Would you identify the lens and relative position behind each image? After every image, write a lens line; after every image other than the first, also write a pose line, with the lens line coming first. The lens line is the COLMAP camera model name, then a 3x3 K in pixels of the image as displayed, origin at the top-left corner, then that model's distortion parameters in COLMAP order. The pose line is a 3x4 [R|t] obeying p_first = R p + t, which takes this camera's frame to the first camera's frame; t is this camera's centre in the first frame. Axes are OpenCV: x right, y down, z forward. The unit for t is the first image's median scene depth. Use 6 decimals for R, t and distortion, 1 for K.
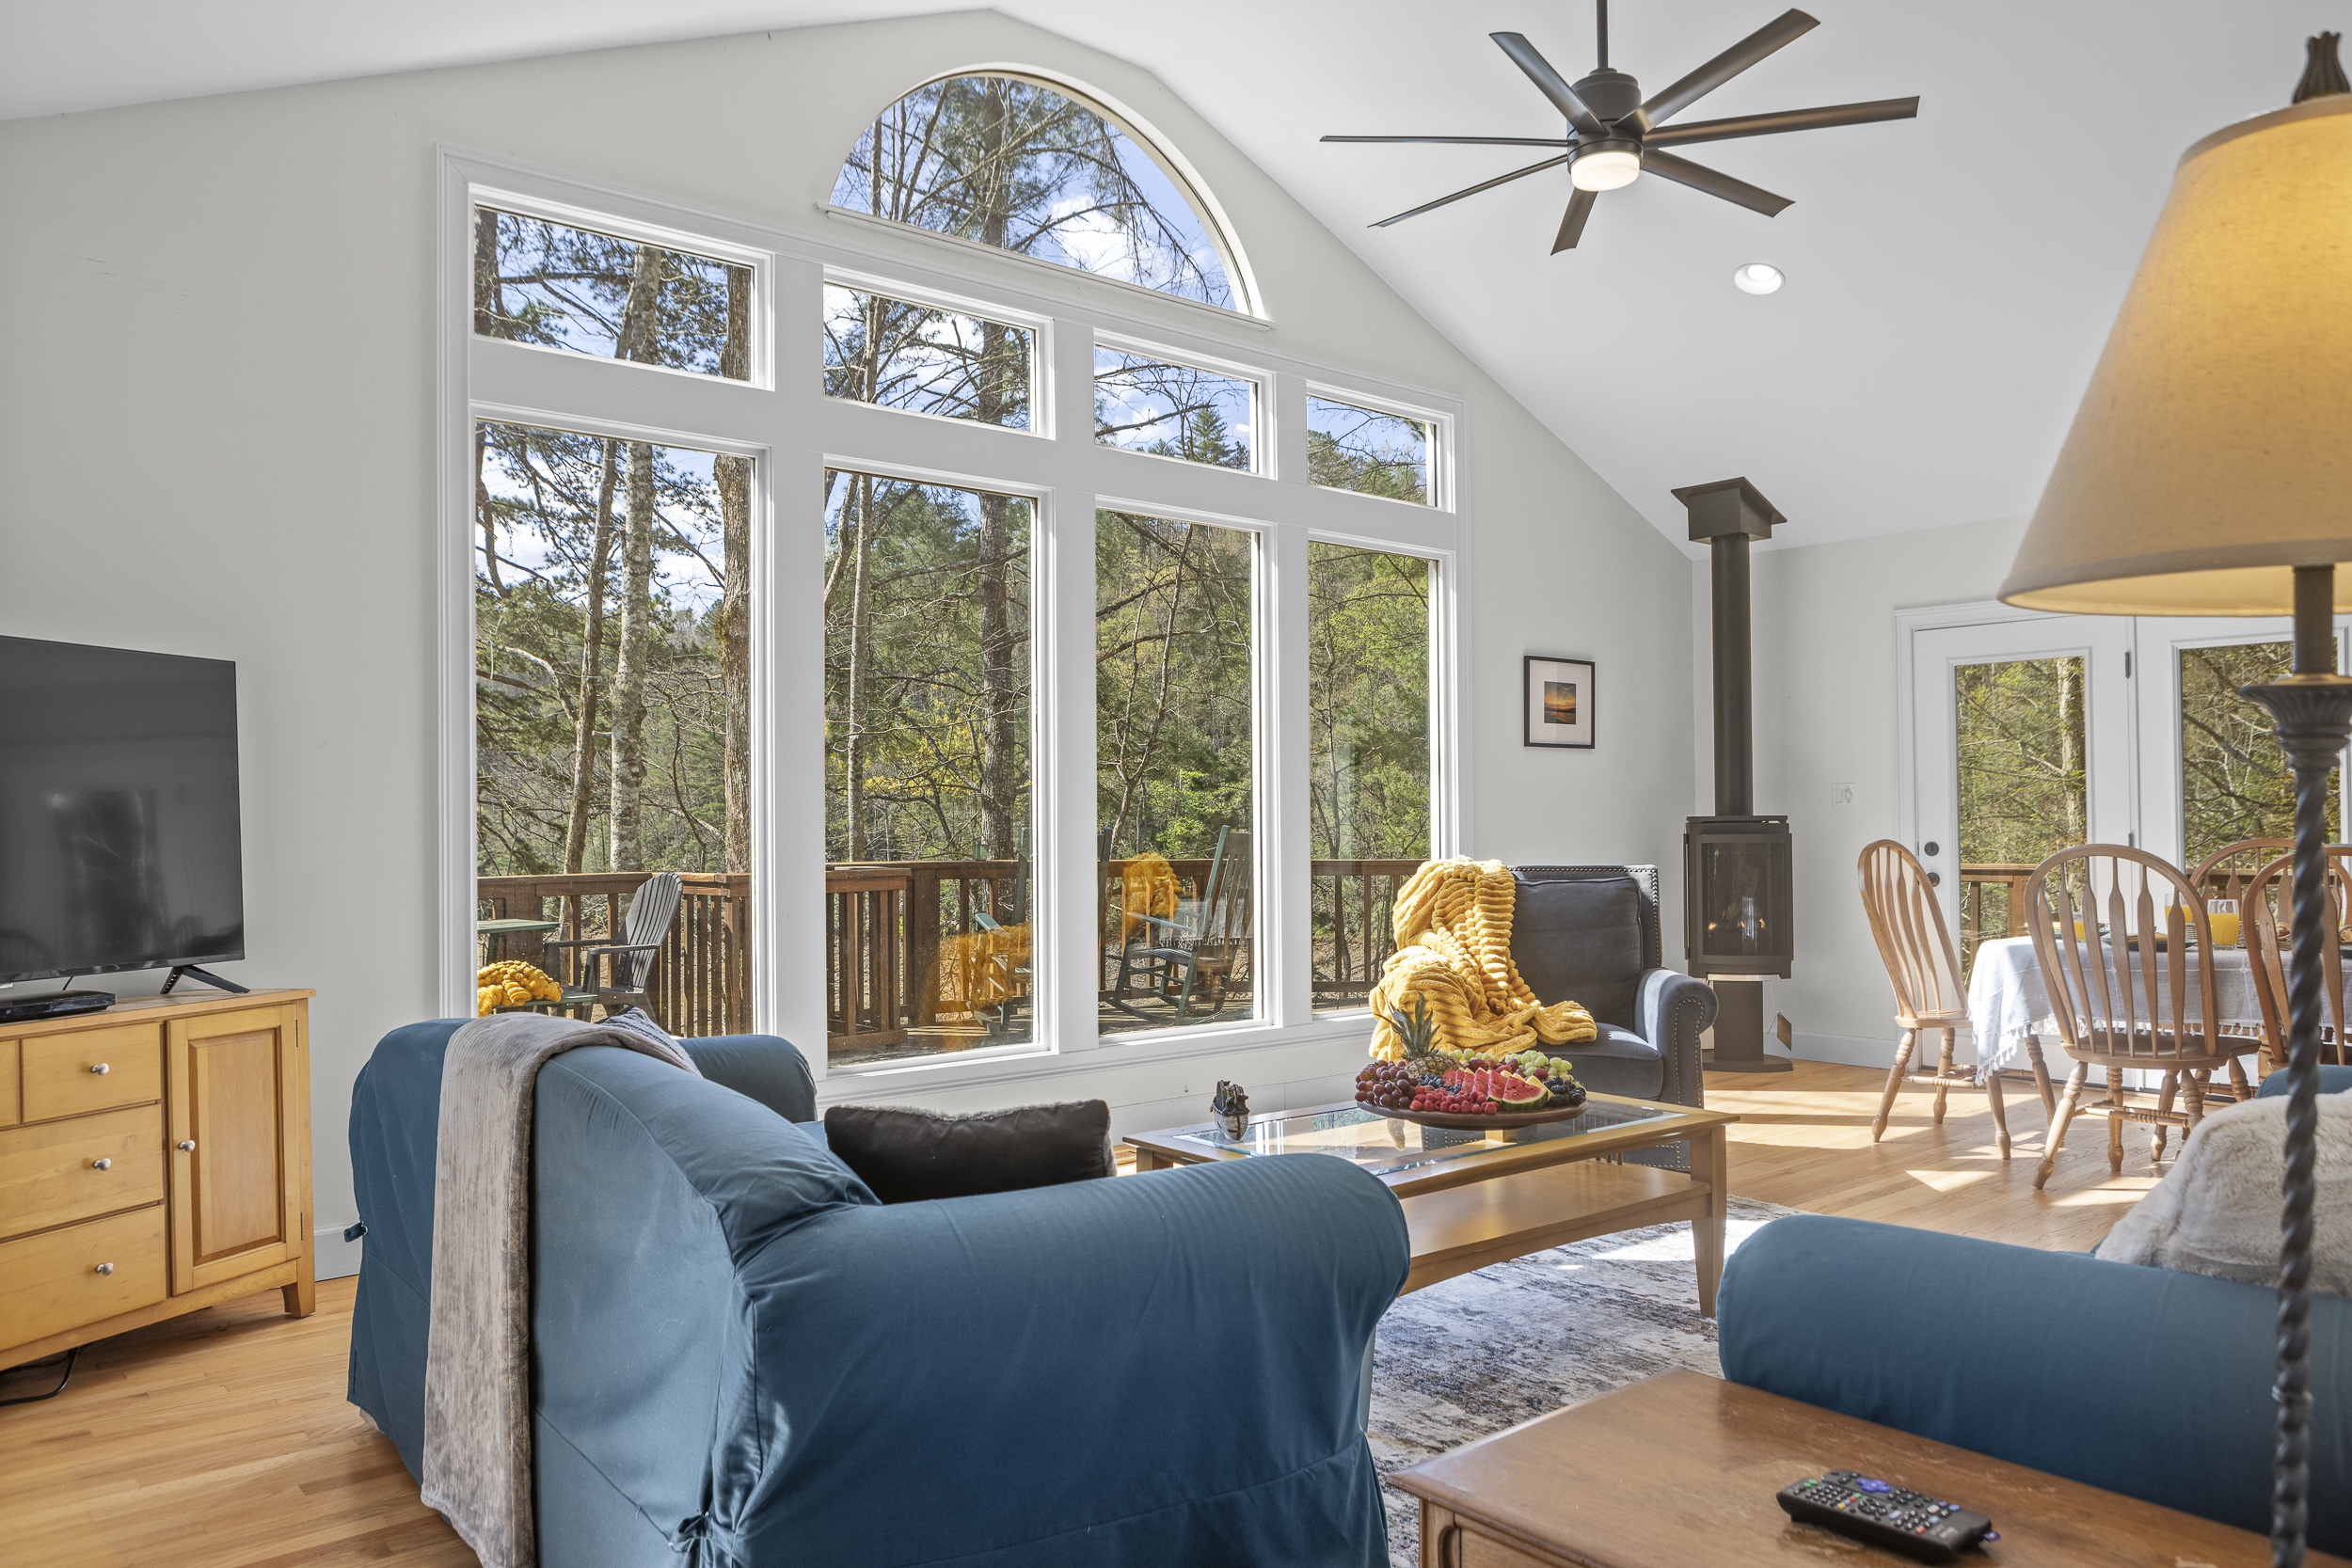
lens RADIAL K [[1653.7, 0, 1186.0], [0, 1653.7, 798.5], [0, 0, 1]] dist [-0.028185, -0.001380]
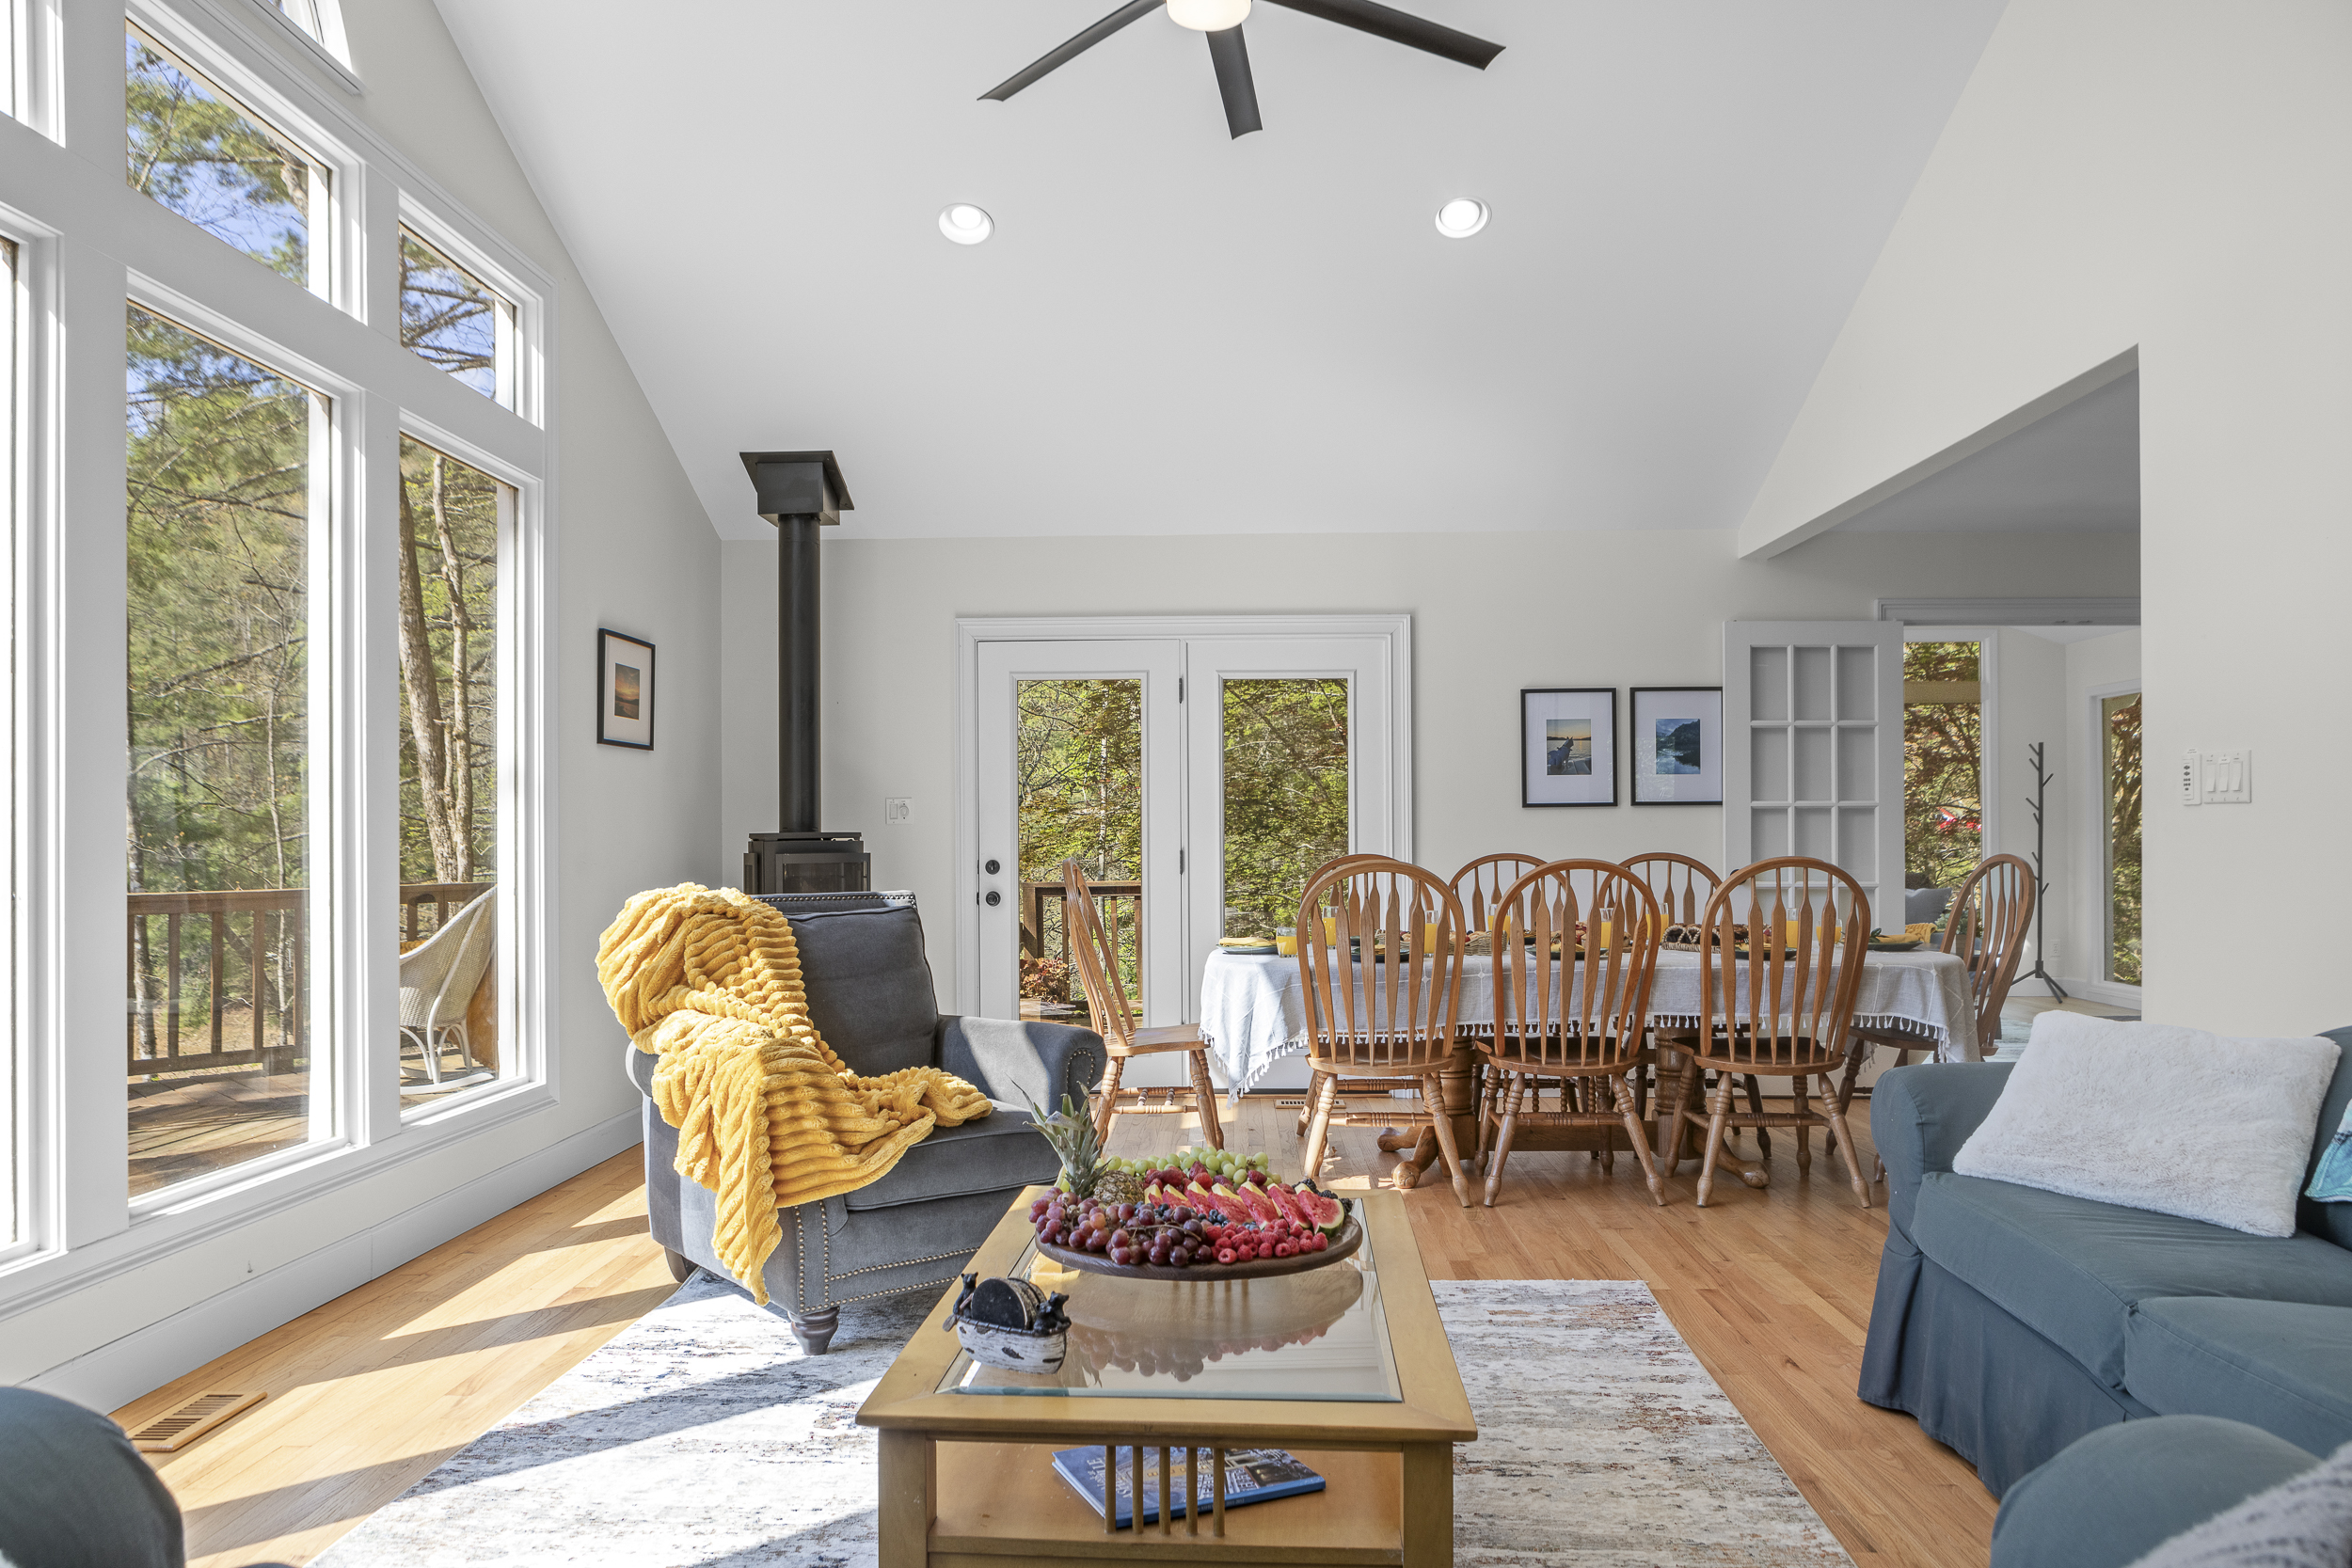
lens RADIAL K [[1608.9, 0, 1183.1], [0, 1608.9, 816.1], [0, 0, 1]] dist [-0.007583, -0.015538]
pose [[0.673102, 0.010879, 0.739470, -0.172721], [-0.009483, 0.999937, -0.006079, 0.005150], [-0.739489, -0.002921, 0.673162, 0.274218]]
